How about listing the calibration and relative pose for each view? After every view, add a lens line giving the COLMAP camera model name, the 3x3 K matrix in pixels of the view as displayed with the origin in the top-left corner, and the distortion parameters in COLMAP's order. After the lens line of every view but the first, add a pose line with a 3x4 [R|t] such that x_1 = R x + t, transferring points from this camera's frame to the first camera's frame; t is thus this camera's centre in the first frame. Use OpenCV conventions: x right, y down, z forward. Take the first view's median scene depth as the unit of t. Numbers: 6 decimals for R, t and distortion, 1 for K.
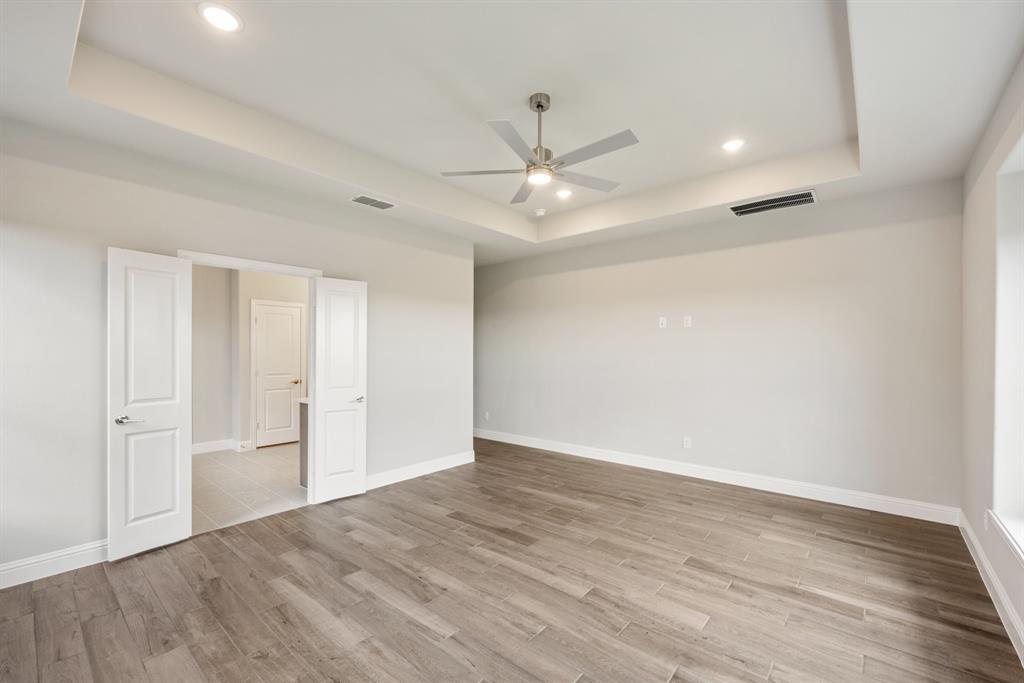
lens RADIAL K [[414.3, 0, 517.5], [0, 414.3, 346.3], [0, 0, 1]] dist [-0.000946, -0.000032]
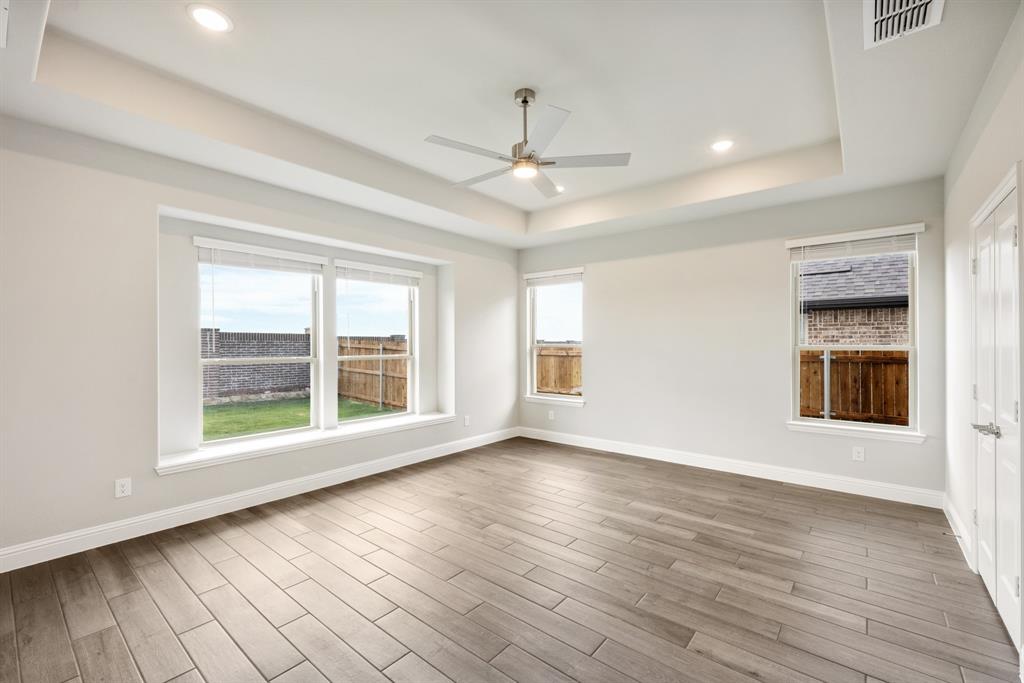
lens RADIAL K [[429.8, 0, 520.4], [0, 429.8, 327.5], [0, 0, 1]] dist [-0.000235, 0.000257]
pose [[-0.999775, -0.000548, -0.021190, 0.090881], [0.000472, 0.998843, -0.048098, 0.046720], [0.021191, -0.048097, -0.998618, 2.148684]]
